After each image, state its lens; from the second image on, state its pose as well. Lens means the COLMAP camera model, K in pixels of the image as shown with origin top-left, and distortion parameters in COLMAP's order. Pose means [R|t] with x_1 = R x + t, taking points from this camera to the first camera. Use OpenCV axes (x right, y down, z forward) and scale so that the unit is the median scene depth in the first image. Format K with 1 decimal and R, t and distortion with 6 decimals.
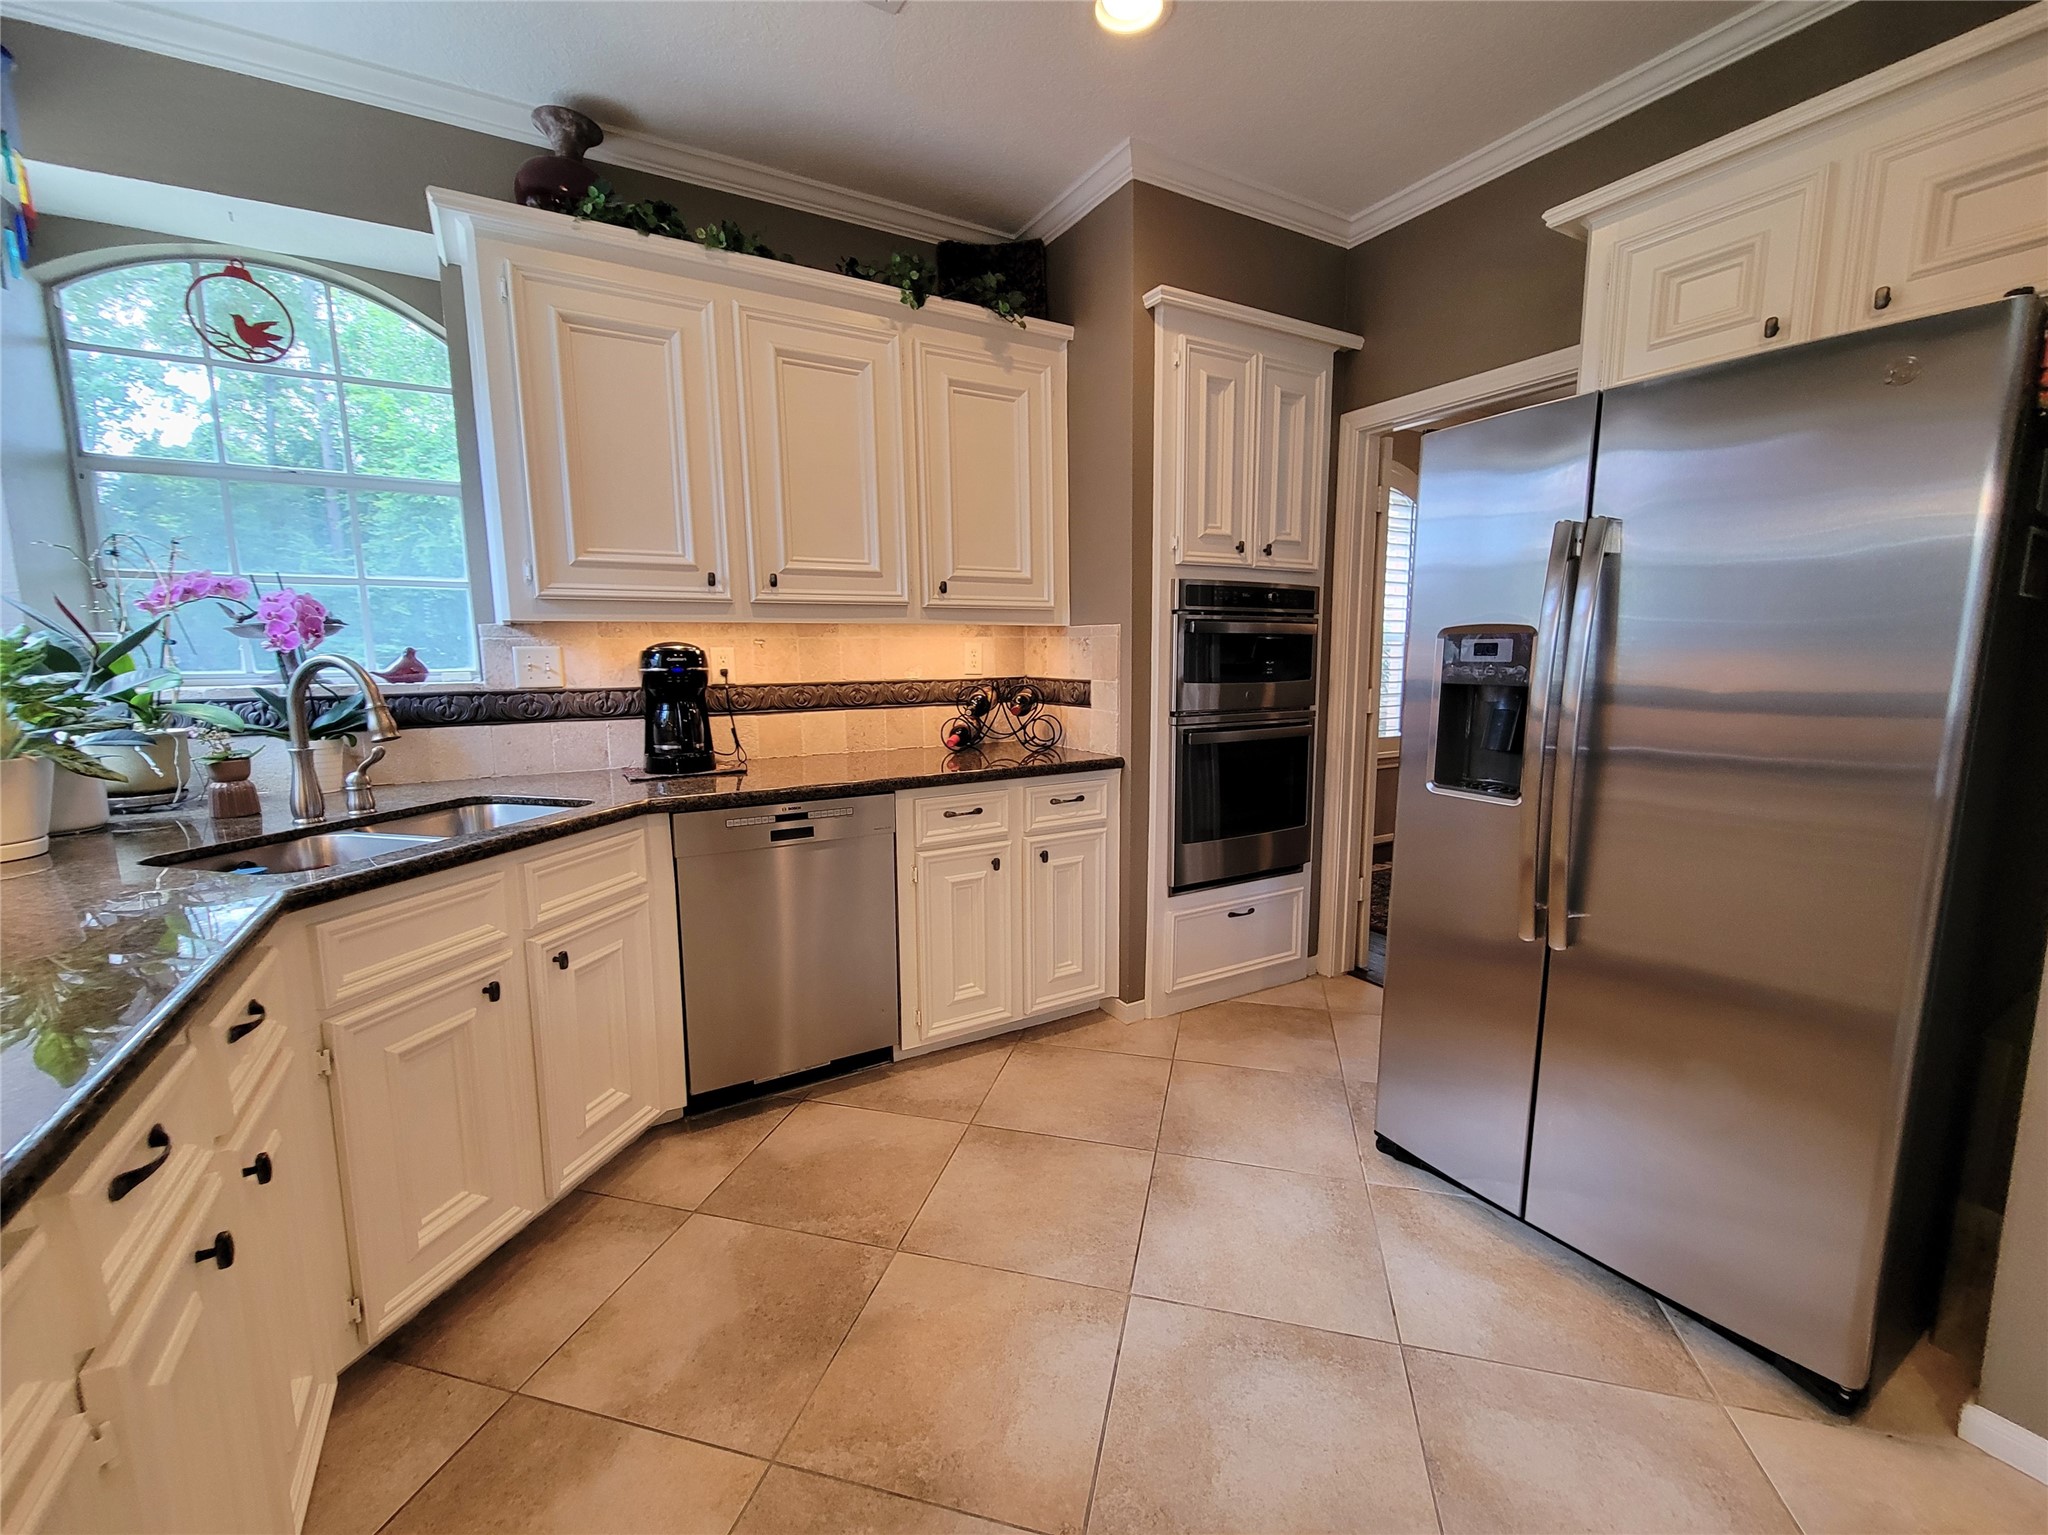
lens RADIAL K [[844.7, 0, 1024.0], [0, 844.7, 771.0], [0, 0, 1]] dist [-0.004857, -0.000516]
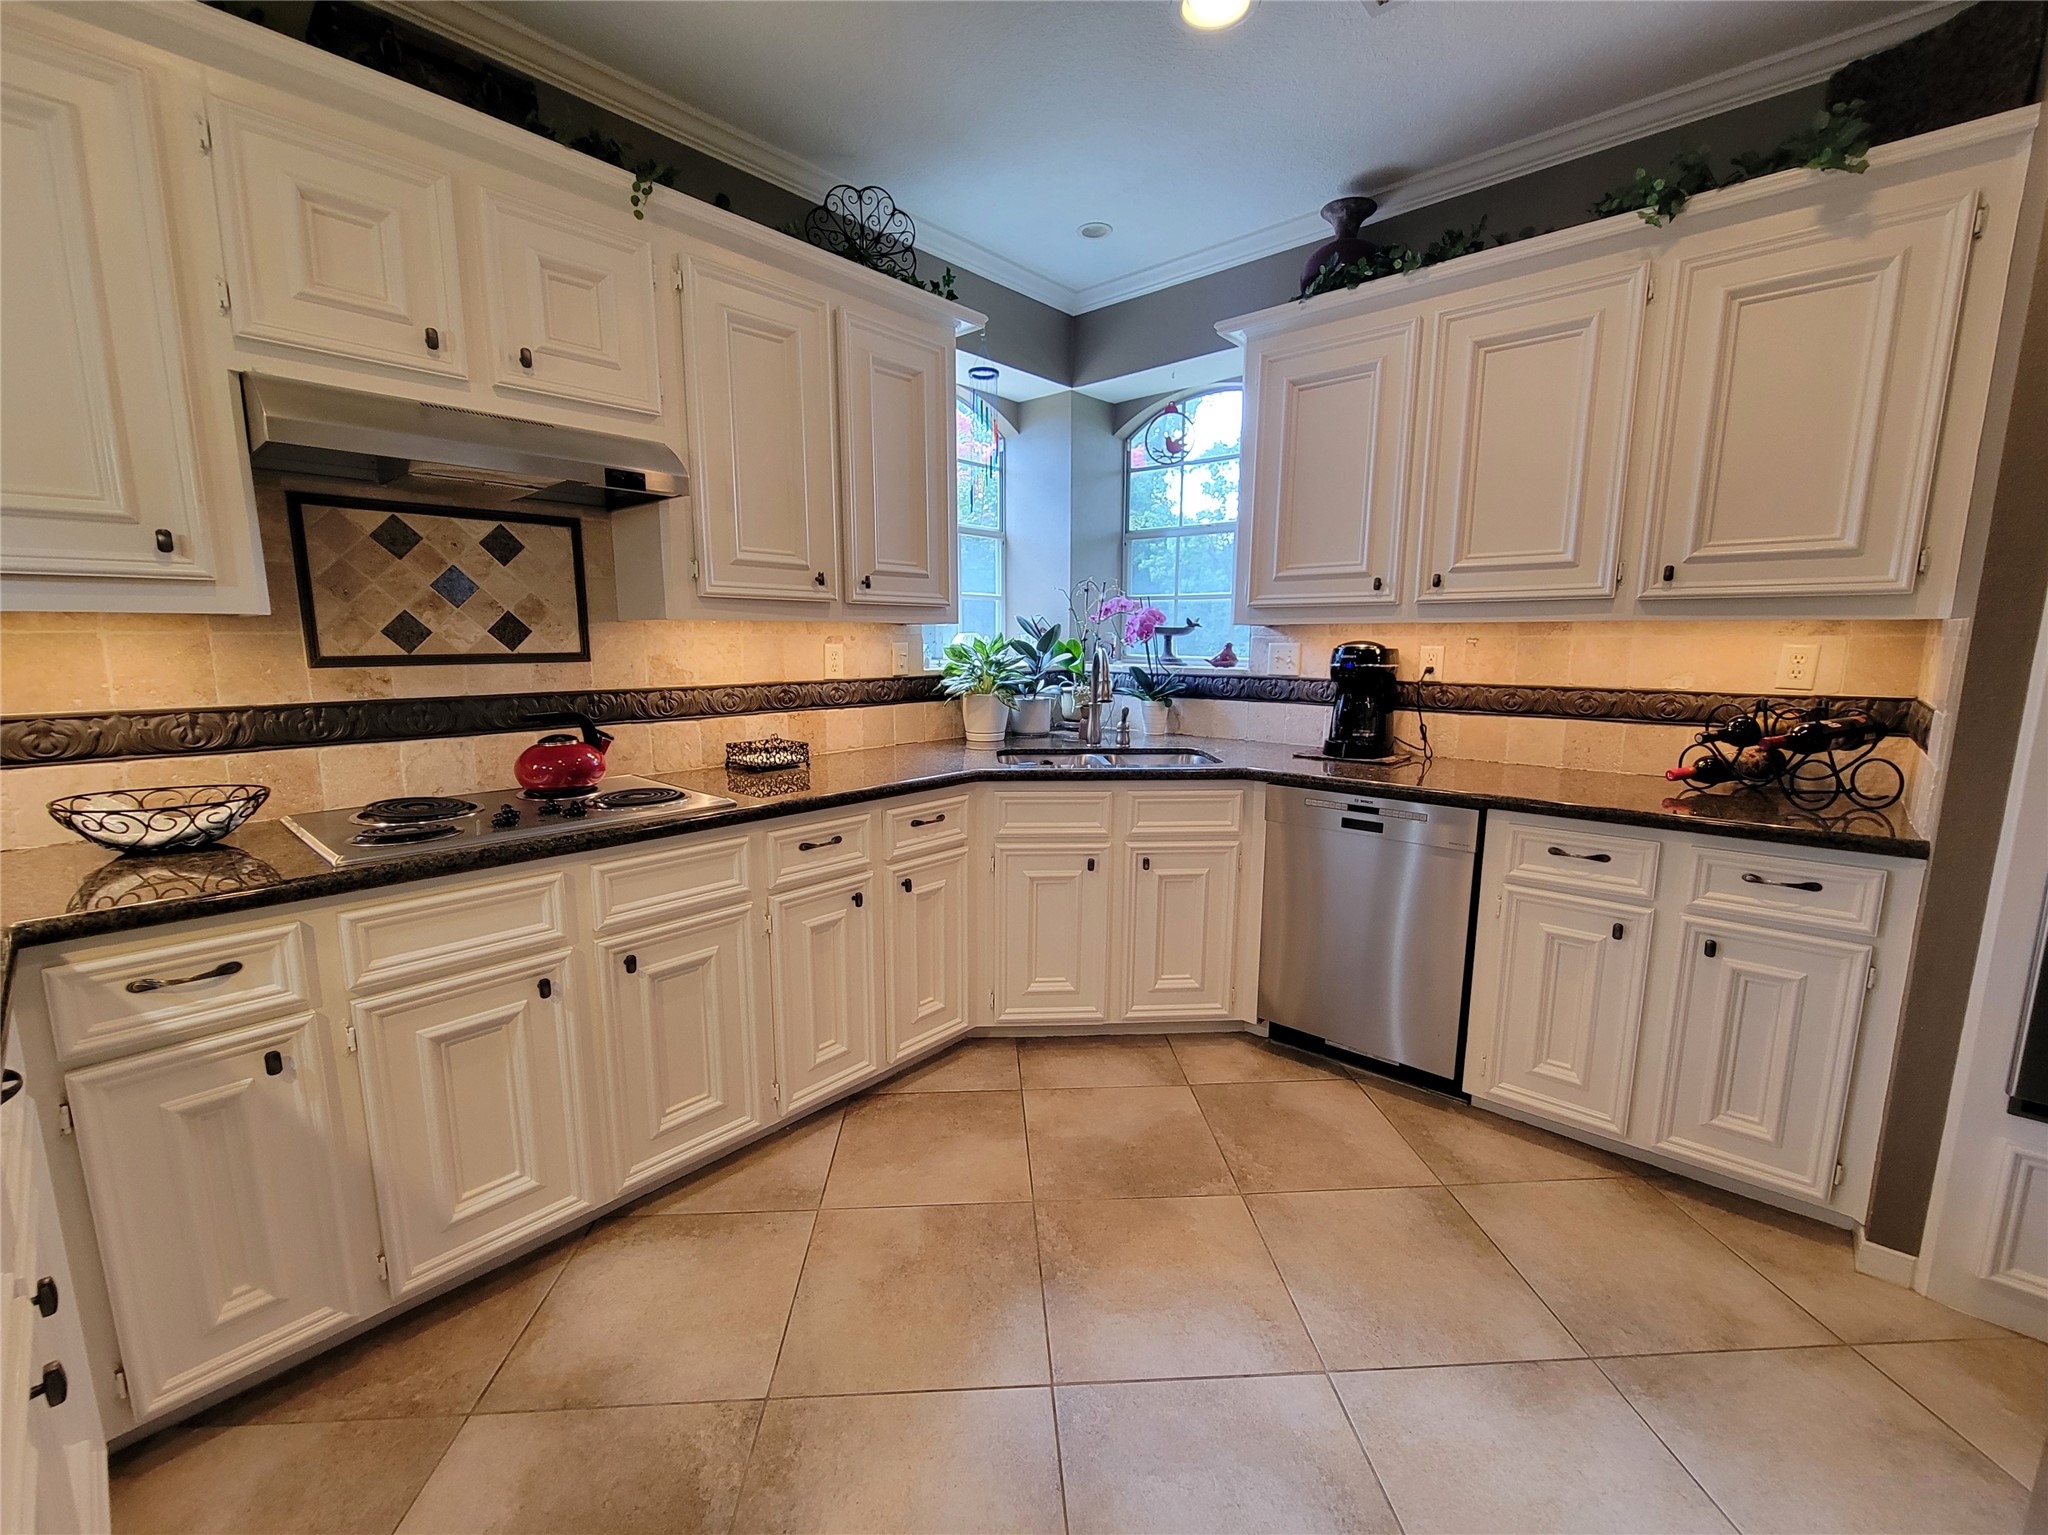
lens RADIAL K [[844.7, 0, 1029.2], [0, 844.7, 772.0], [0, 0, 1]] dist [-0.004857, -0.000516]
pose [[0.316915, 0.156194, -0.935504, 0.528056], [-0.140086, 0.983237, 0.116707, -0.051420], [0.938051, 0.094065, 0.333484, 0.232946]]
